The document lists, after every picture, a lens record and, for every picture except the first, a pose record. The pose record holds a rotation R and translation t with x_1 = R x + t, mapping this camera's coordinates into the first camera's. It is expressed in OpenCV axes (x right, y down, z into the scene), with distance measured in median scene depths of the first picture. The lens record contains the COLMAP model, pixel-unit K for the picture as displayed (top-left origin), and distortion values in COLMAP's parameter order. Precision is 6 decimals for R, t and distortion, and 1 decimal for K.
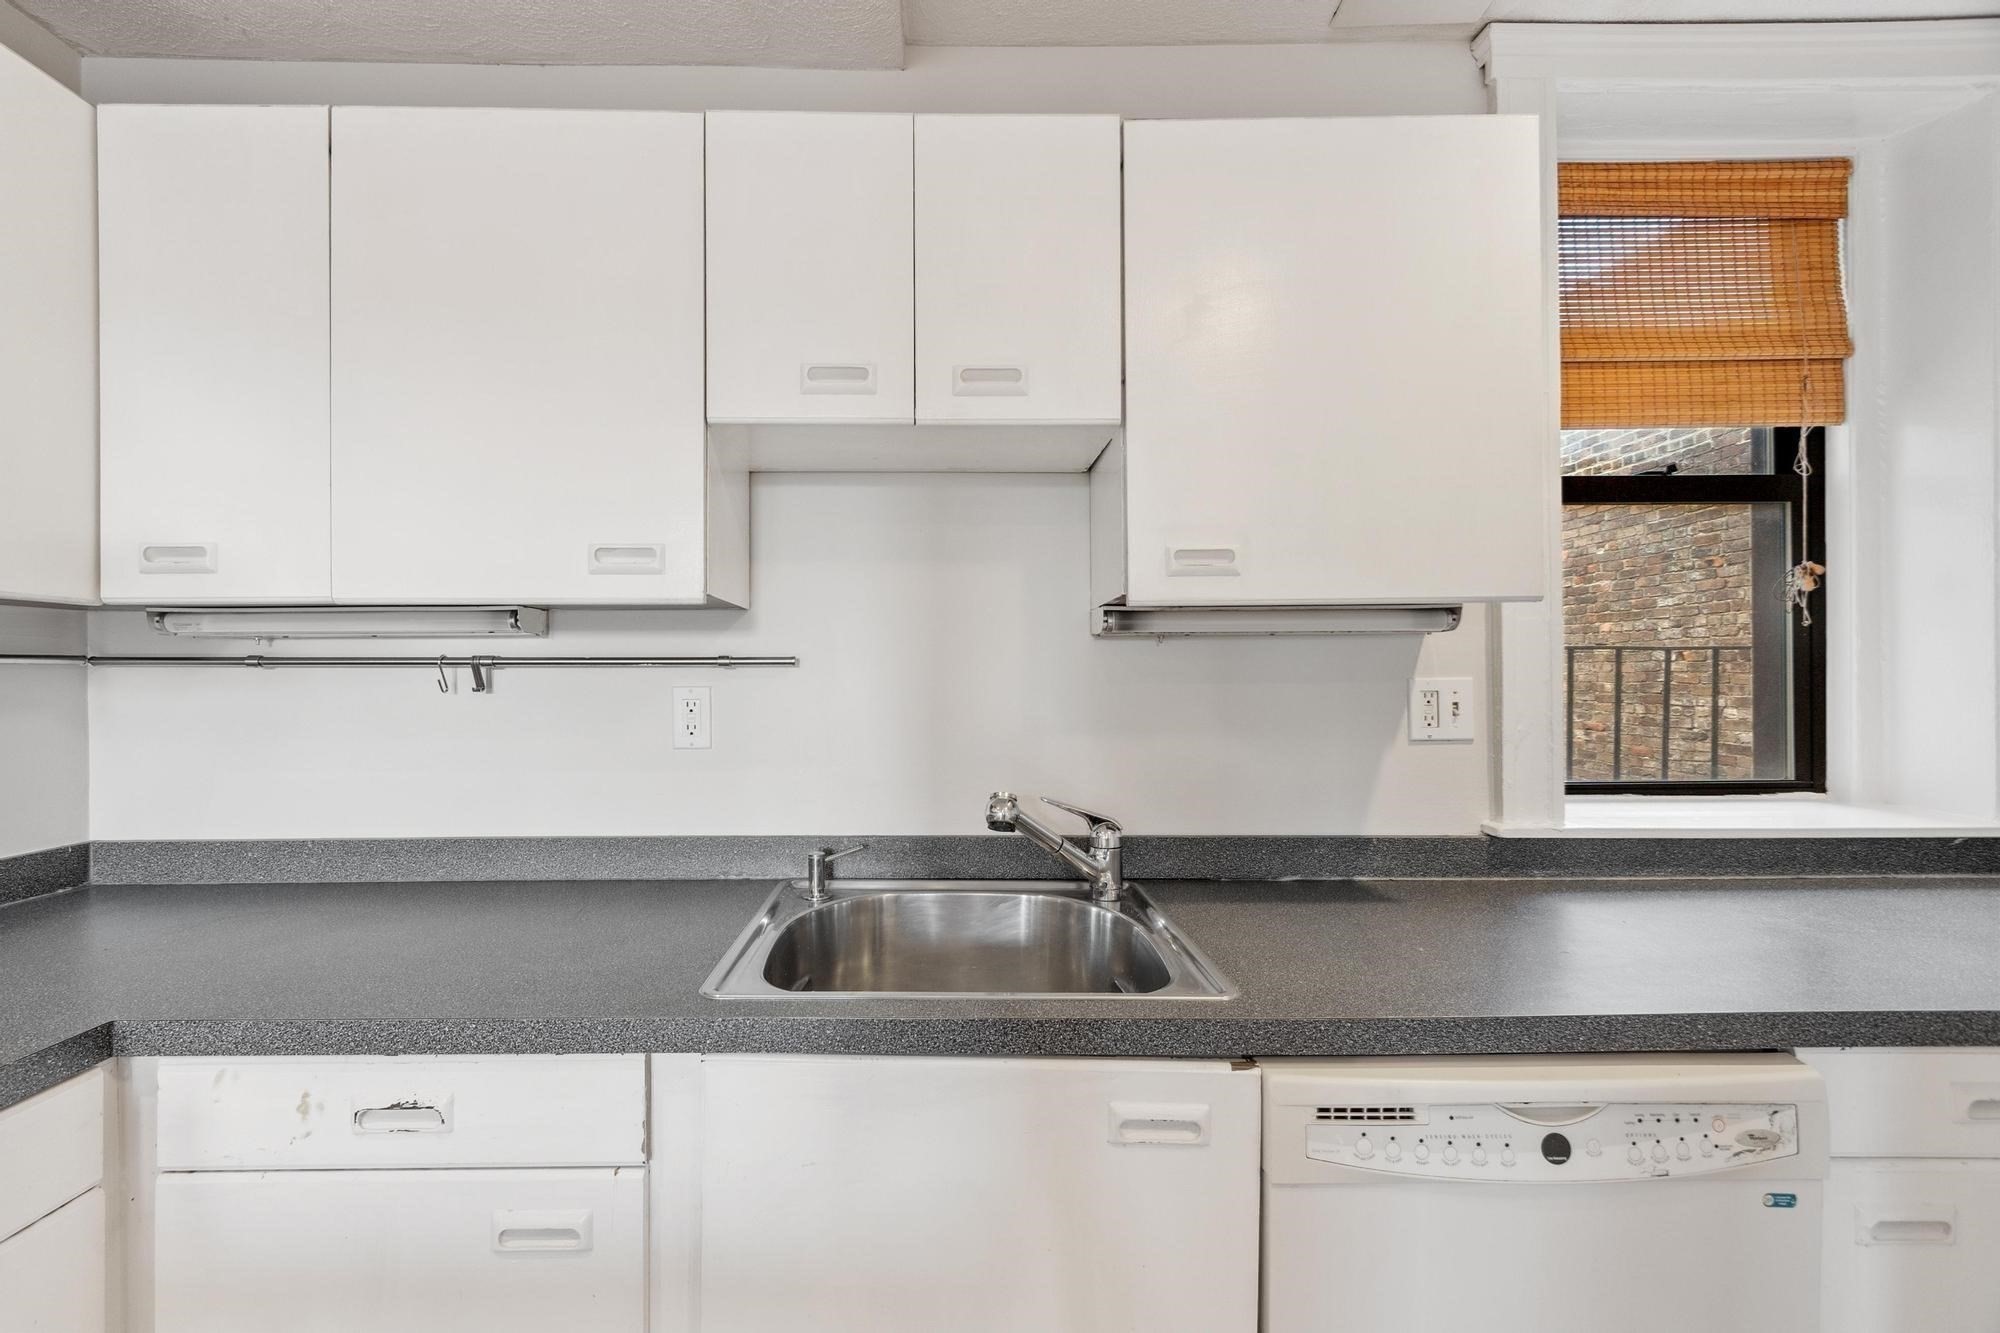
lens RADIAL K [[864.3, 0, 951.0], [0, 864.3, 675.1], [0, 0, 1]] dist [-0.001706, -0.000127]
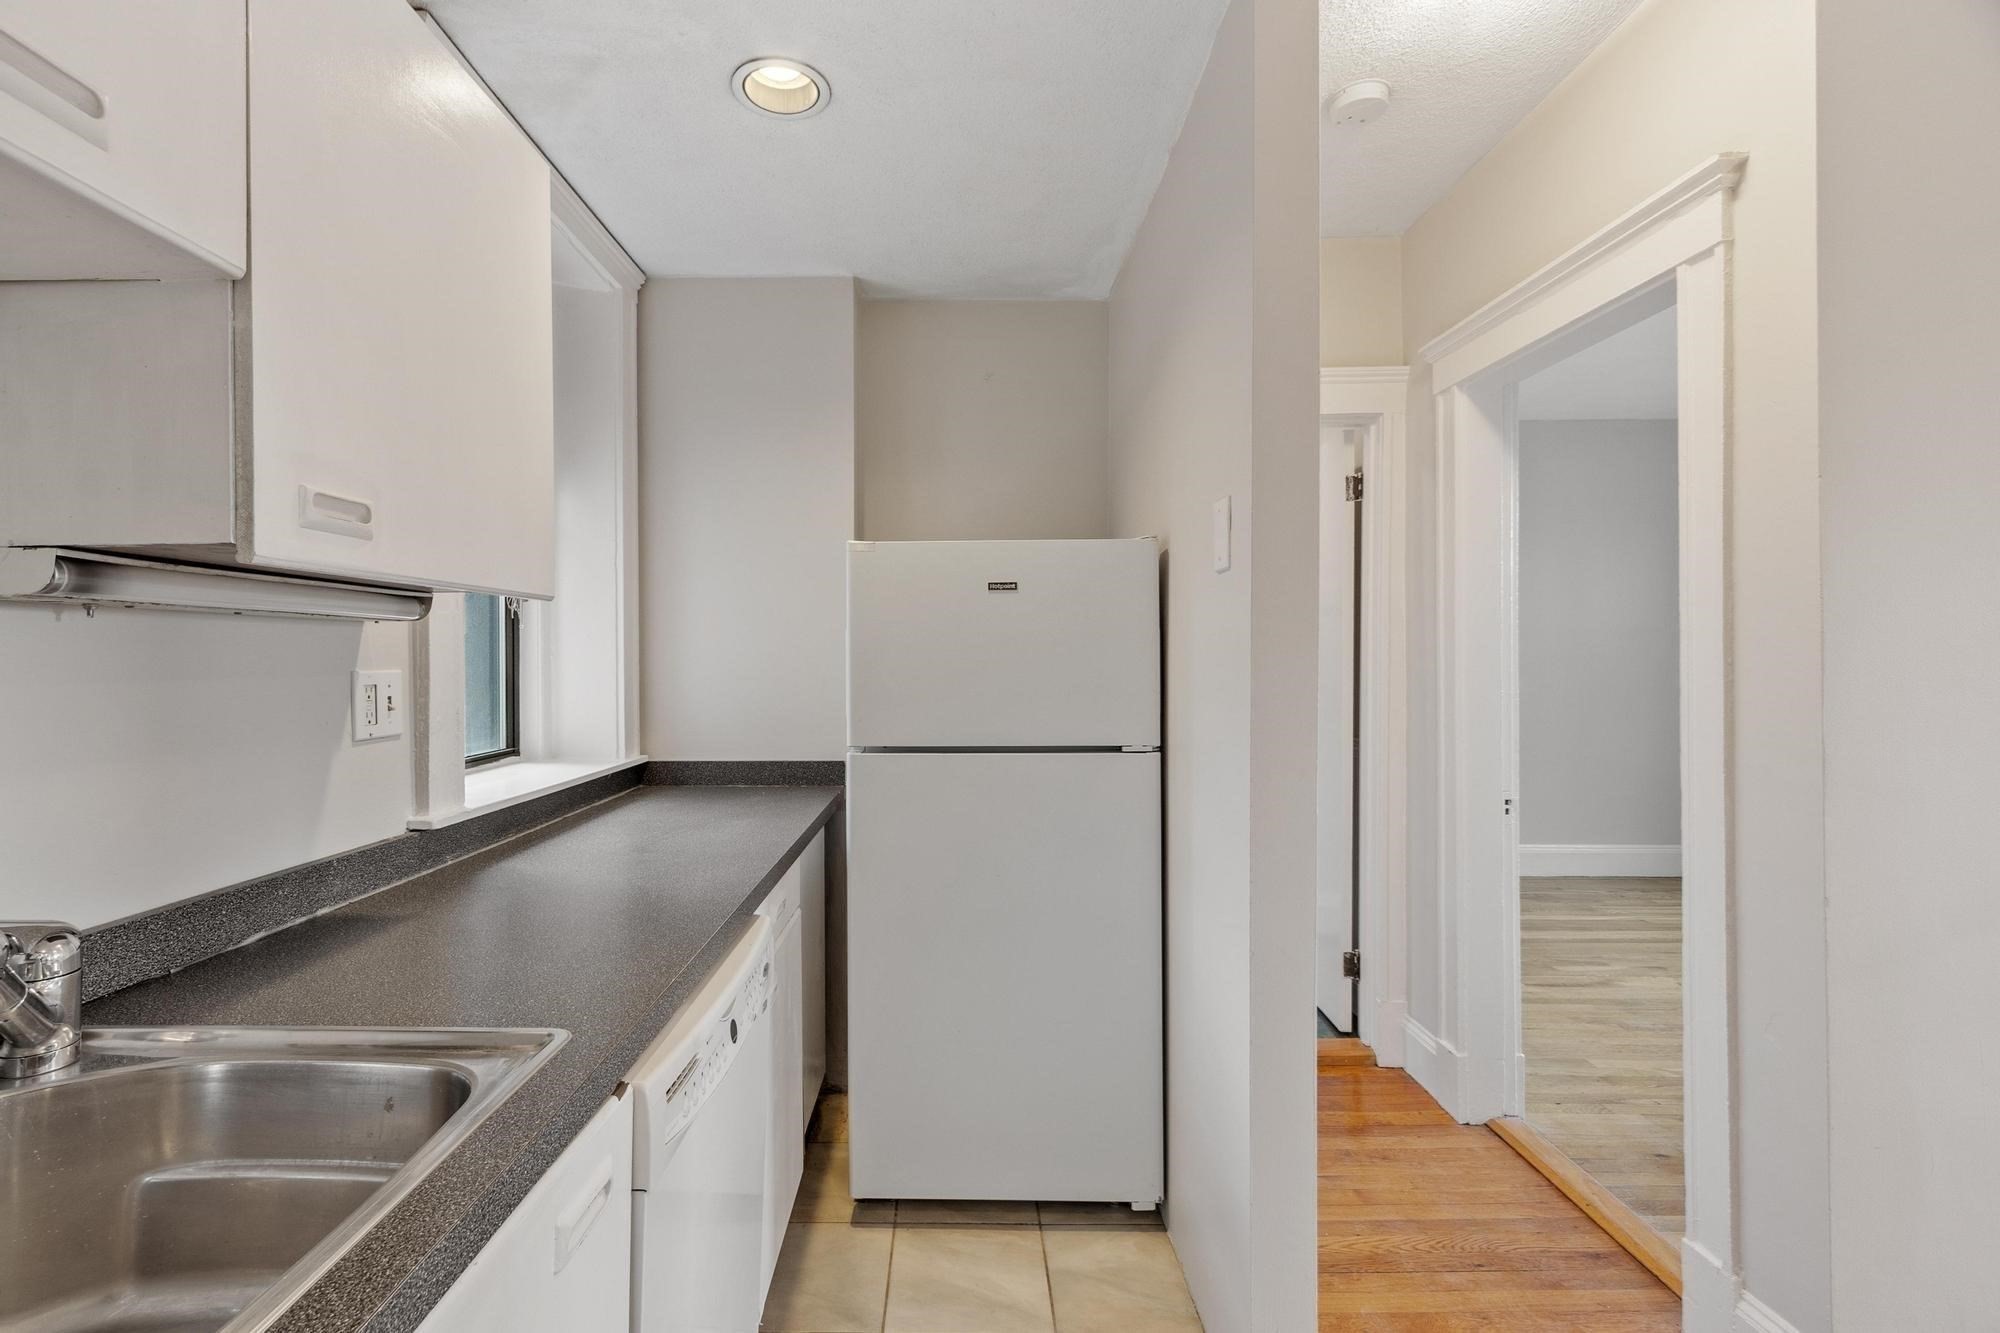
lens RADIAL K [[873.2, 0, 947.1], [0, 873.2, 660.0], [0, 0, 1]] dist [0.002743, 0.000023]
pose [[0.022340, 0.003951, 0.999743, -0.362491], [0.004190, 0.999983, -0.004045, -0.001992], [-0.999742, 0.004280, 0.022323, 0.380367]]
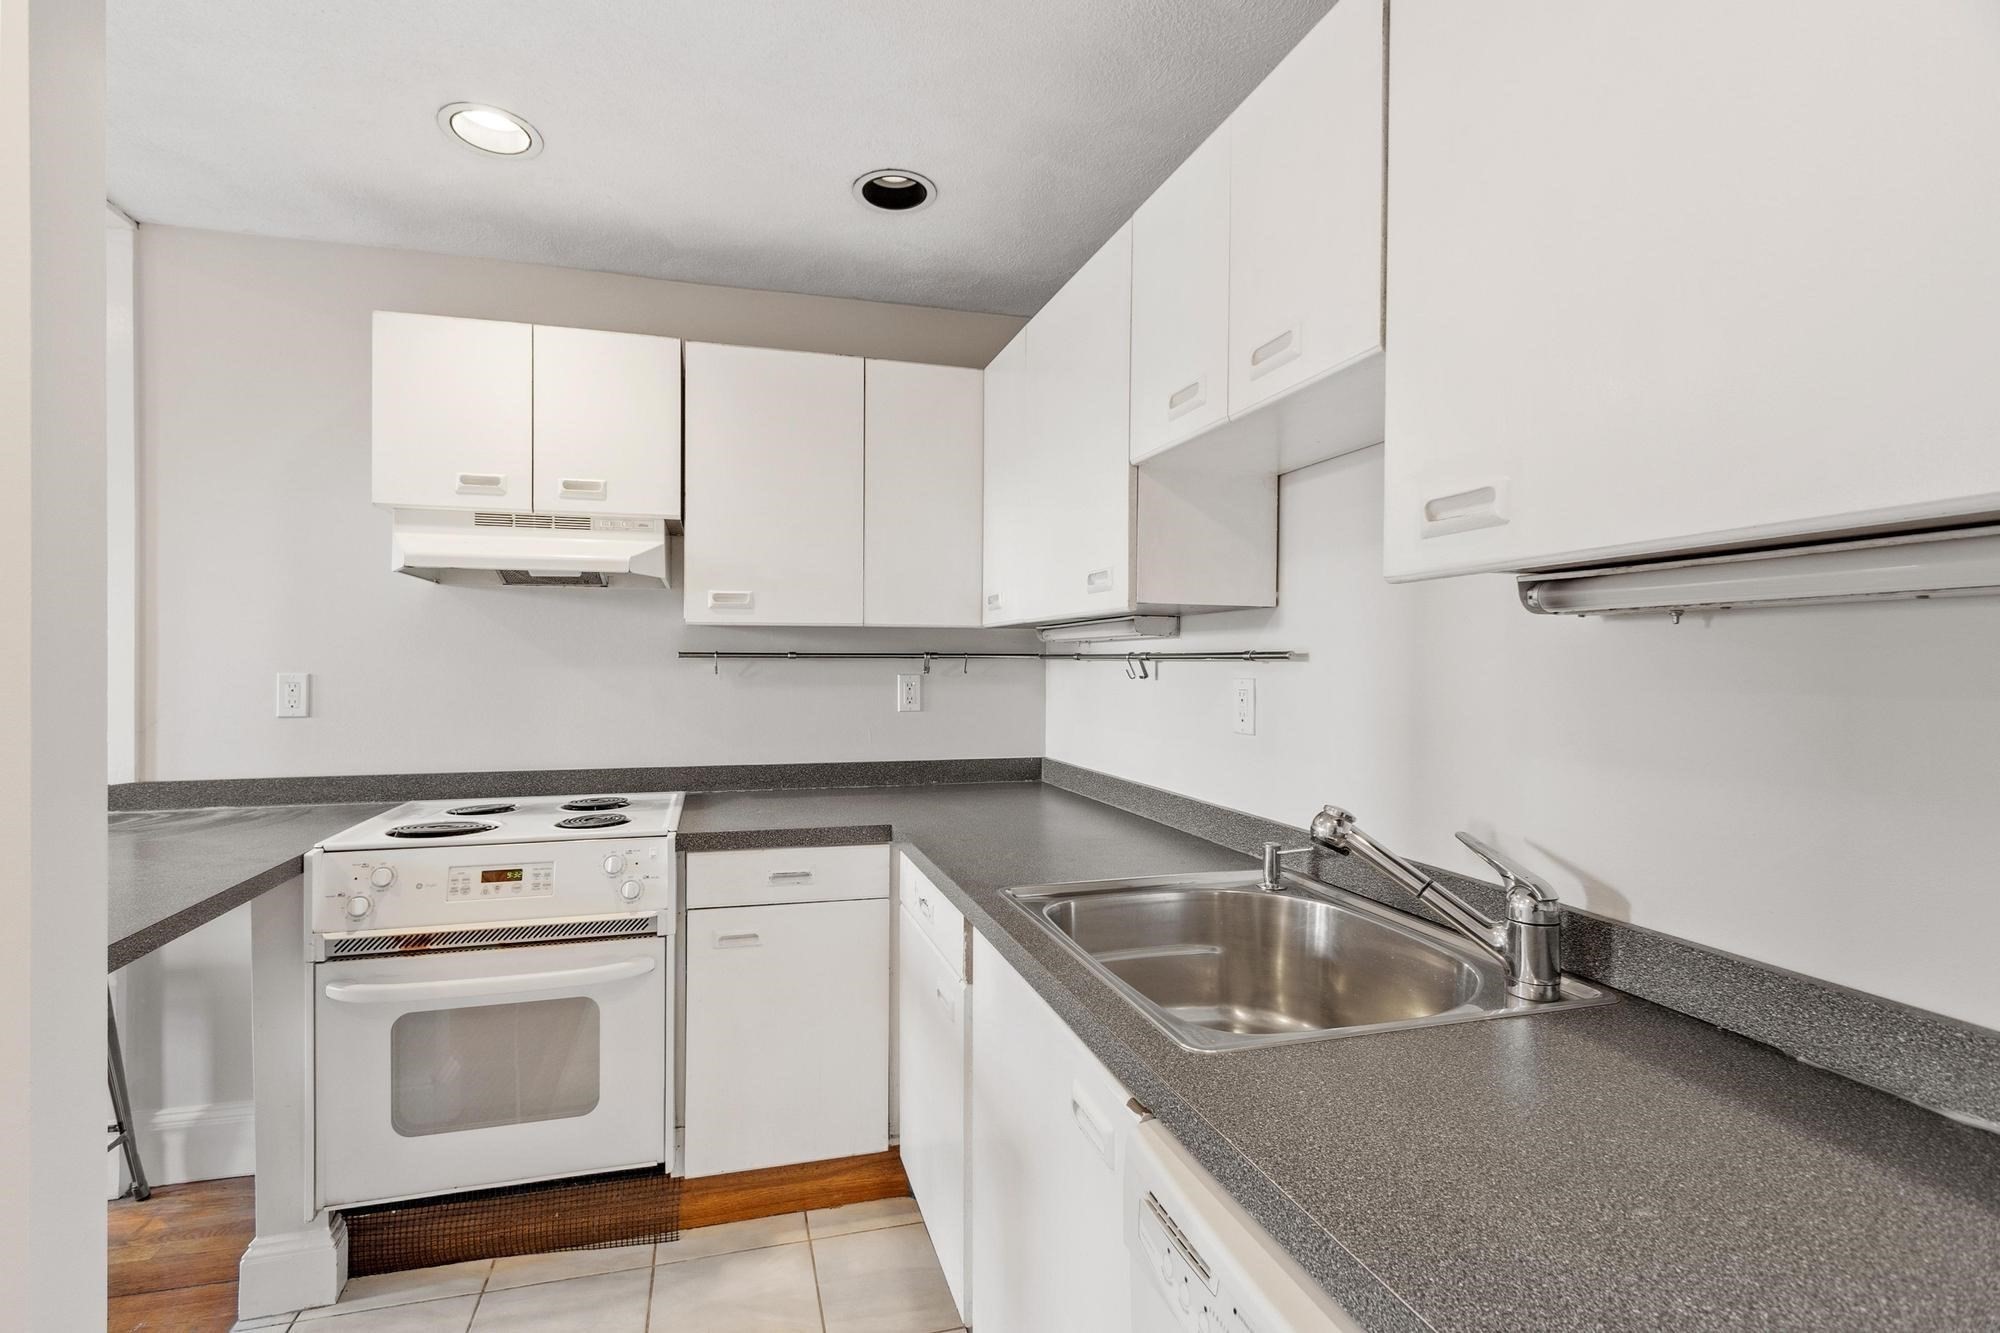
lens RADIAL K [[873.2, 0, 947.1], [0, 873.2, 660.0], [0, 0, 1]] dist [0.002743, 0.000023]
pose [[0.249362, 0.001543, -0.968409, 0.709112], [-0.007691, 0.999970, -0.000387, -0.007388], [0.968380, 0.007544, 0.249367, 0.351197]]
